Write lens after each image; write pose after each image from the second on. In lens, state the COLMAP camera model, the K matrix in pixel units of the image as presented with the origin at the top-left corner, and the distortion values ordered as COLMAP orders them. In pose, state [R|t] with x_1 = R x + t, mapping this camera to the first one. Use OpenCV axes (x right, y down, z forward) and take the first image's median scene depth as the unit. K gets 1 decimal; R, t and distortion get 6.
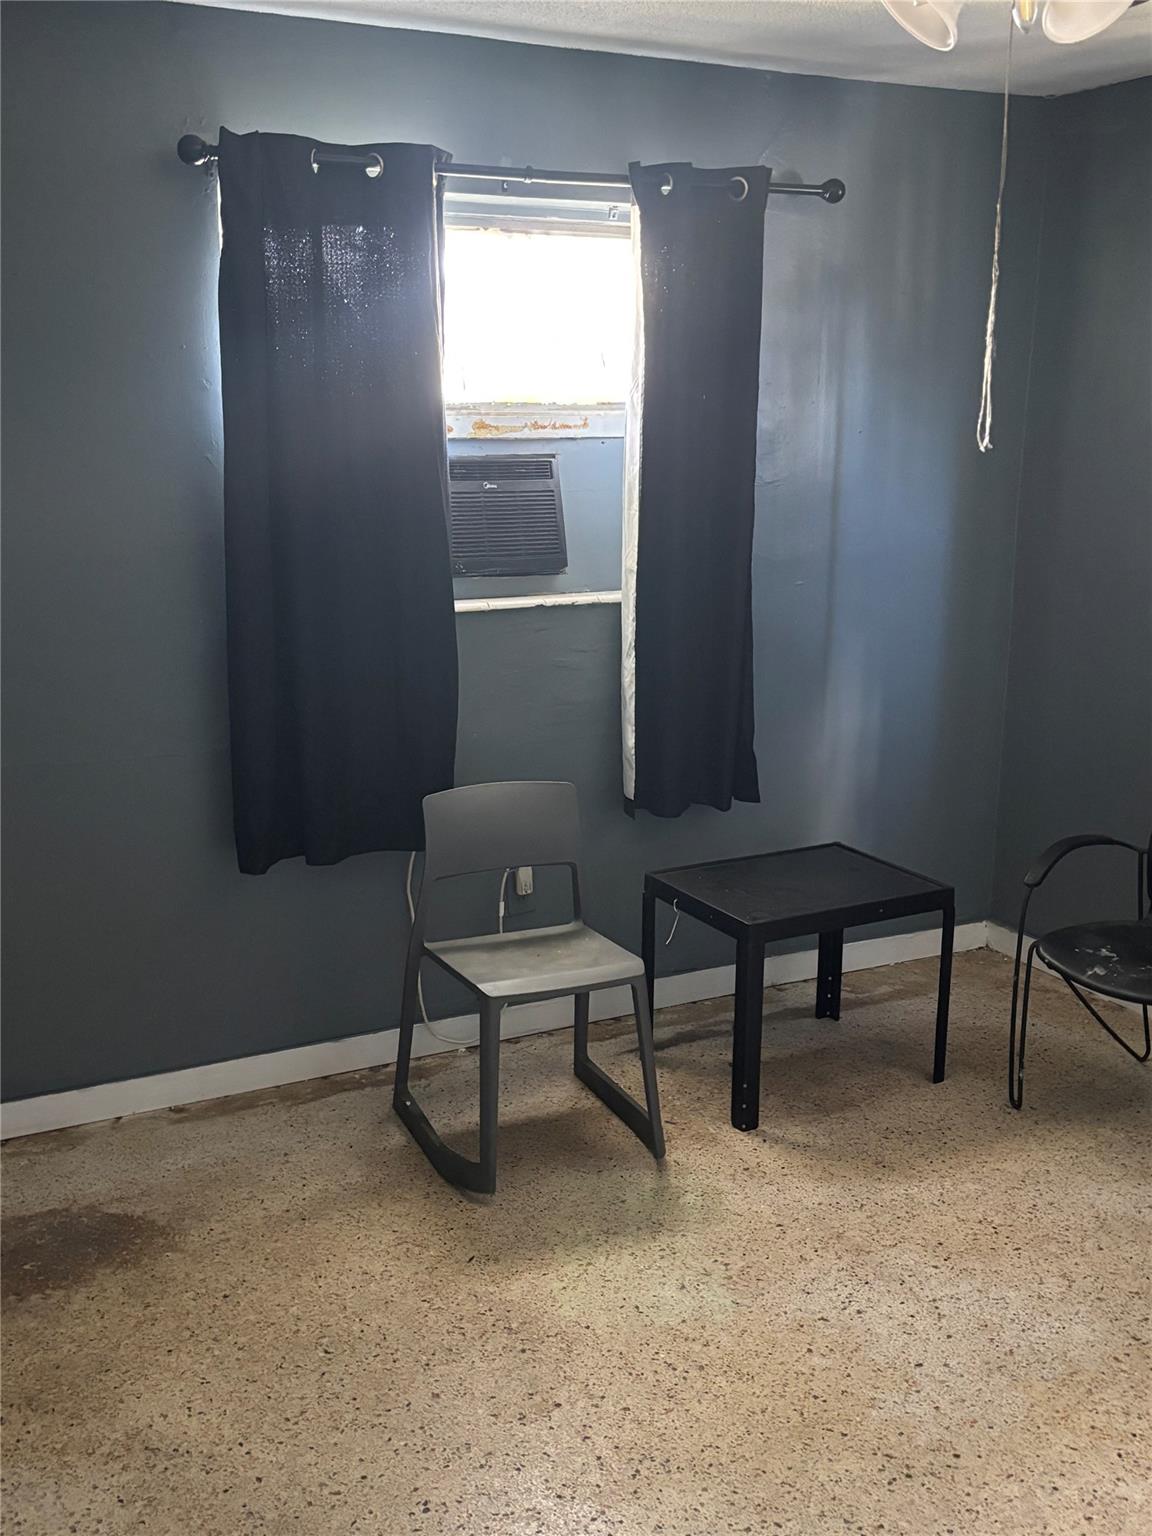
lens RADIAL K [[1558.5, 0, 576.0], [0, 1558.5, 768.0], [0, 0, 1]] dist [0.027174, -0.098656]
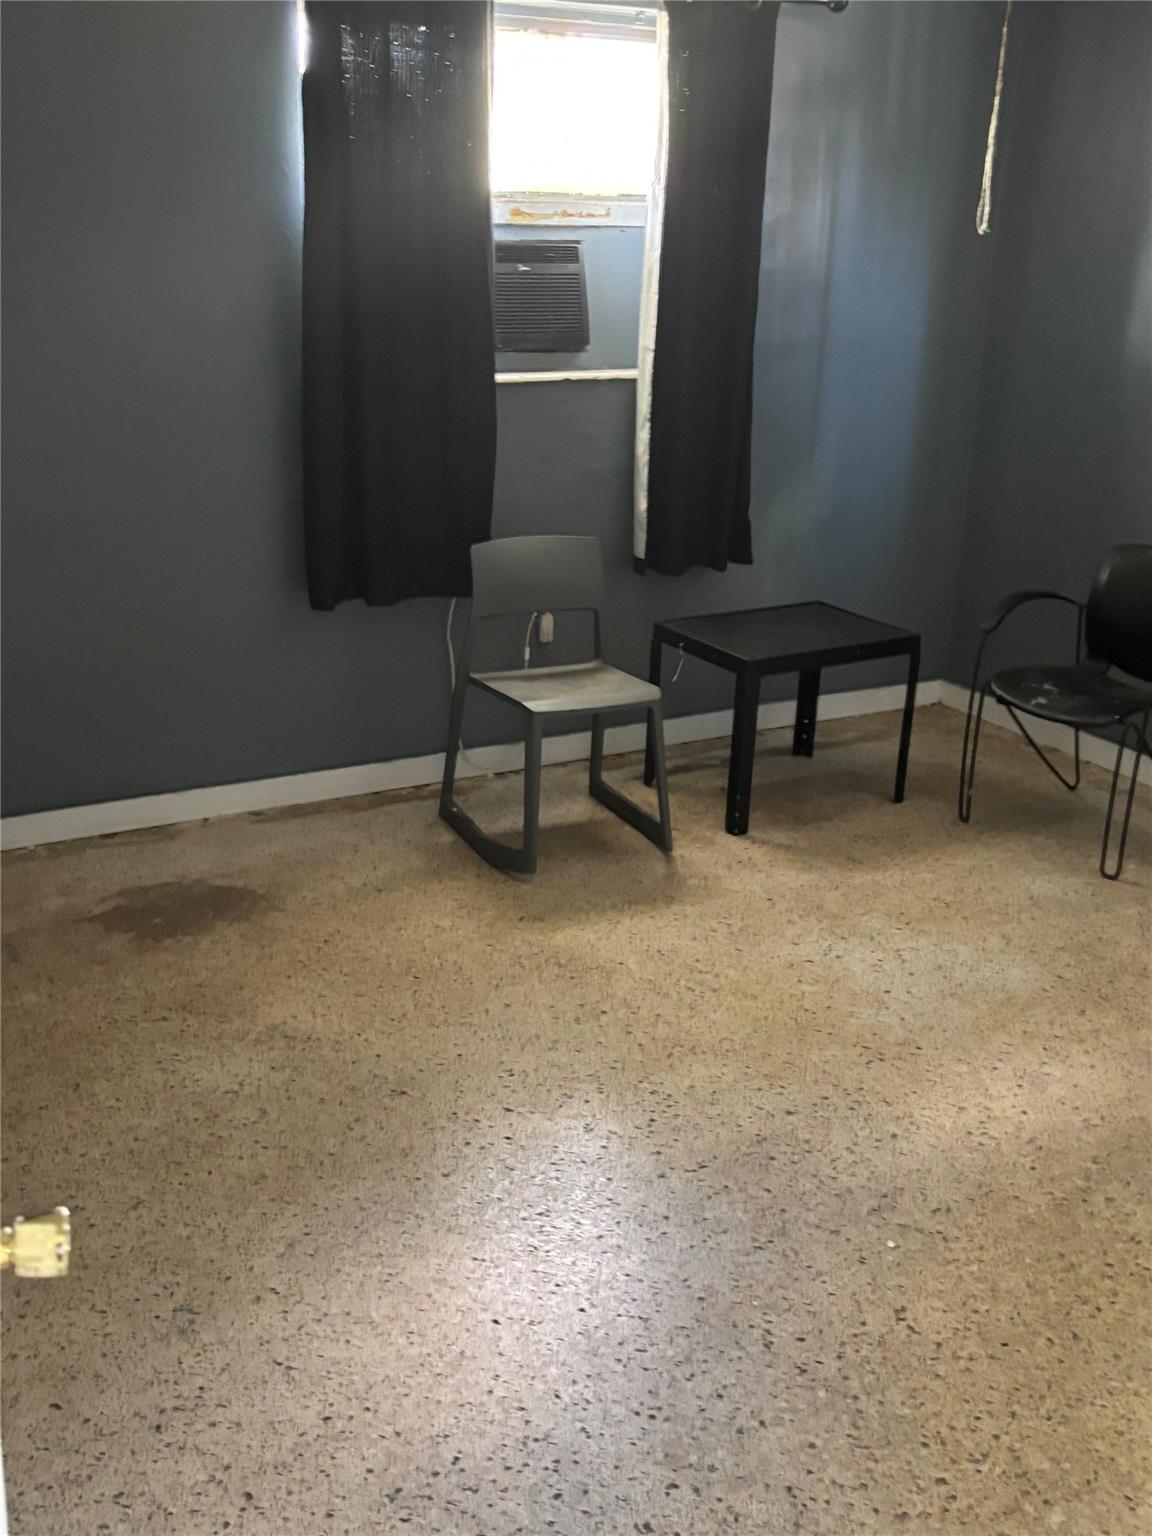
lens RADIAL K [[1517.8, 0, 576.0], [0, 1517.8, 768.0], [0, 0, 1]] dist [0.167635, -0.557912]
pose [[0.999306, 0.010636, 0.035690, -0.058494], [-0.014831, 0.992732, 0.119429, 0.046023], [-0.034161, -0.119875, 0.992201, -0.147340]]
